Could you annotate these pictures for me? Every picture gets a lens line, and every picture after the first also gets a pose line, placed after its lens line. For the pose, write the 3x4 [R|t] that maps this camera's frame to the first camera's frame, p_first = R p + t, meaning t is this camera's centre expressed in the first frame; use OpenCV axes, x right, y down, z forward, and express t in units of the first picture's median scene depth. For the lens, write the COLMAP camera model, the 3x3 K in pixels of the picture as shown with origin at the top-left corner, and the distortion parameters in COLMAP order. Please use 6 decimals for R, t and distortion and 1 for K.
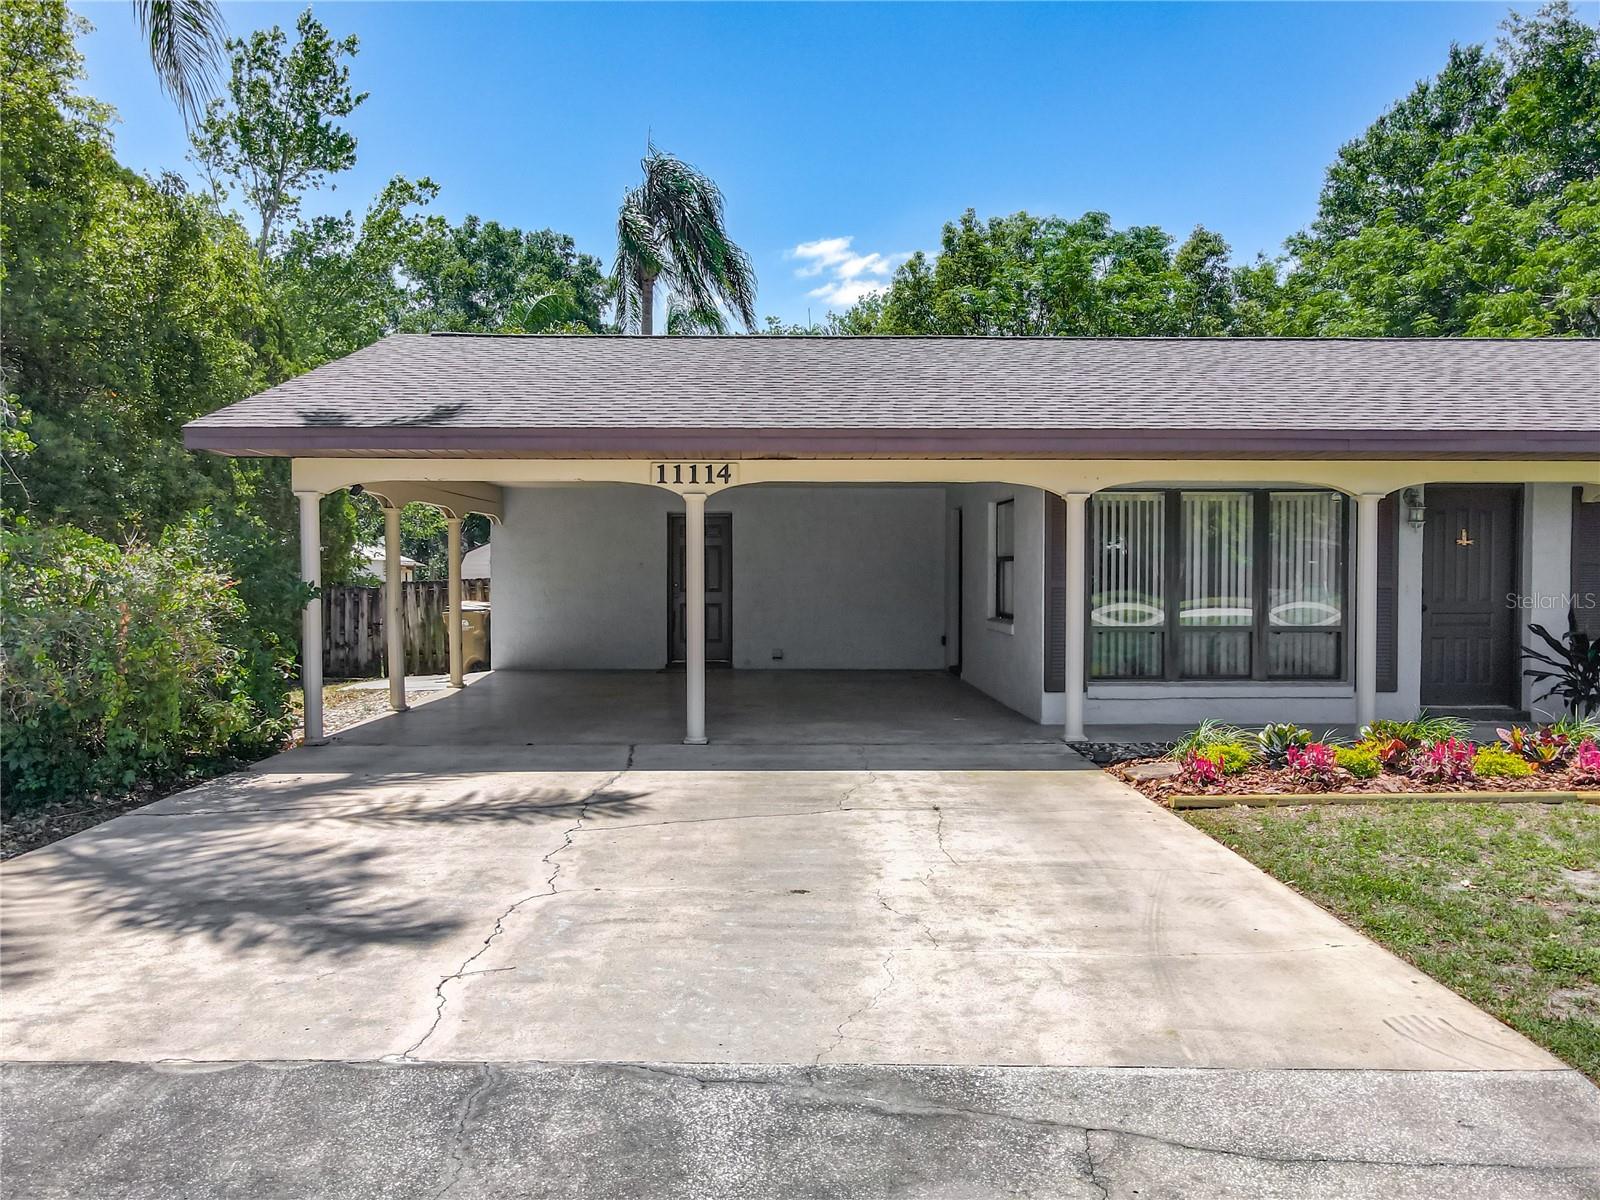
lens RADIAL K [[1174.6, 0, 784.7], [0, 1174.6, 611.3], [0, 0, 1]] dist [0.006438, 0.011286]
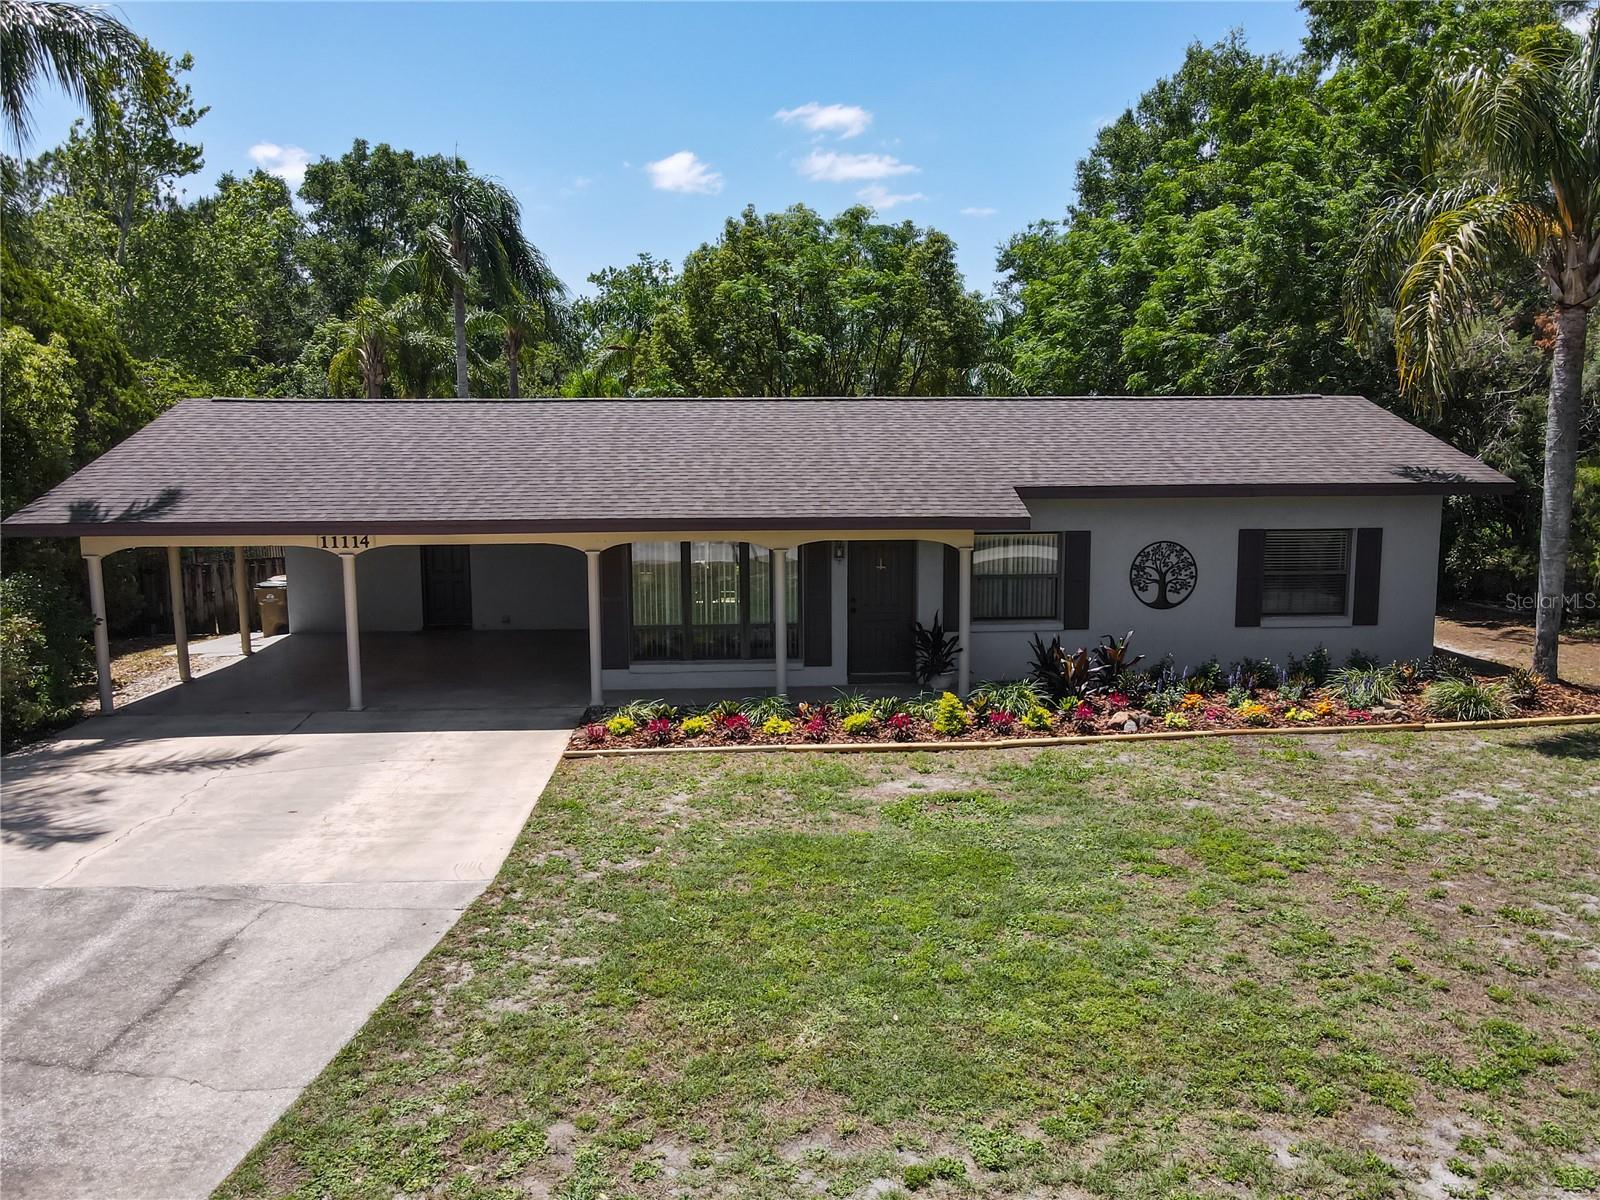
lens RADIAL K [[1174.6, 0, 801.5], [0, 1174.6, 604.2], [0, 0, 1]] dist [0.006438, 0.011286]
pose [[0.998905, -0.009550, 0.045797, 0.406158], [0.005084, 0.995304, 0.096669, -0.160707], [-0.046505, -0.096331, 0.994262, -0.533868]]
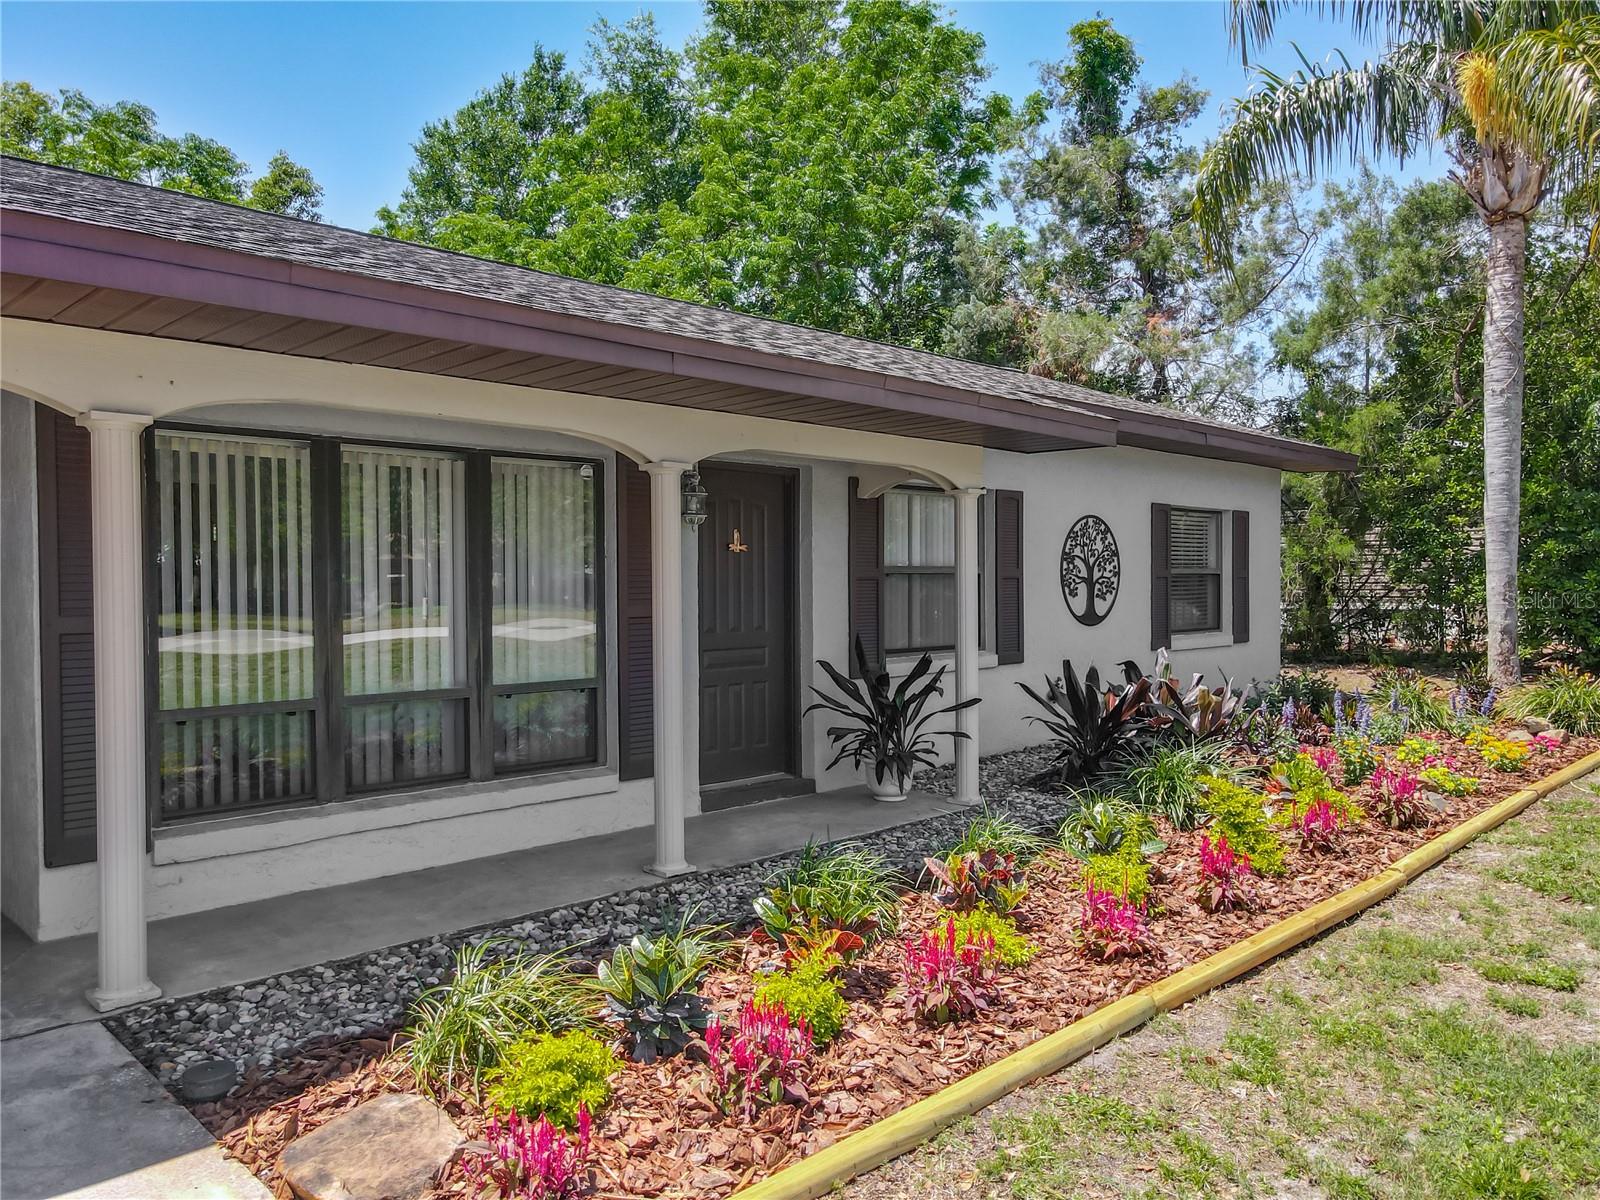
lens RADIAL K [[1174.6, 0, 797.0], [0, 1174.6, 595.5], [0, 0, 1]] dist [0.006438, 0.011286]
pose [[0.721332, -0.012875, 0.692470, 0.116406], [0.029429, 0.999494, -0.012072, -0.020494], [-0.691964, 0.029086, 0.721346, 0.471505]]
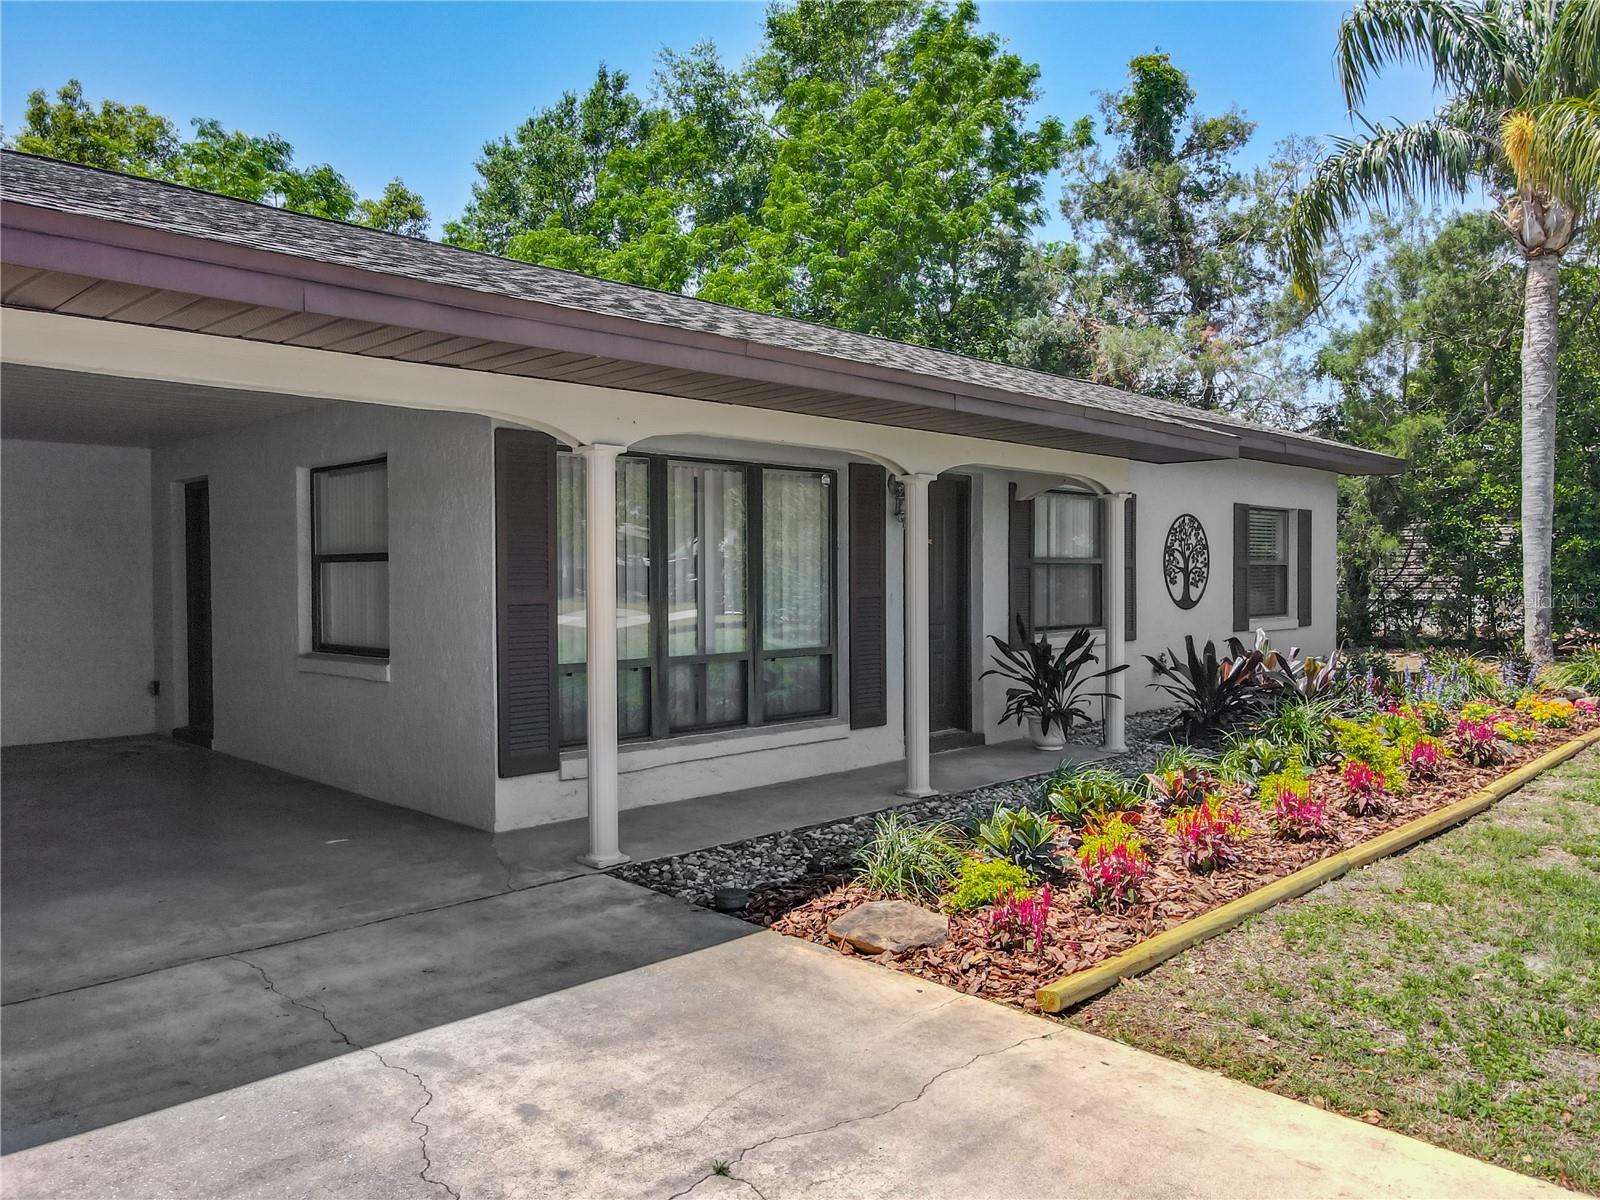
lens RADIAL K [[1174.6, 0, 797.0], [0, 1174.6, 593.5], [0, 0, 1]] dist [0.006438, 0.011286]
pose [[0.719852, -0.014369, 0.693979, -0.083974], [0.028135, 0.999568, -0.008488, -0.016303], [-0.693557, 0.025635, 0.719946, 0.453201]]
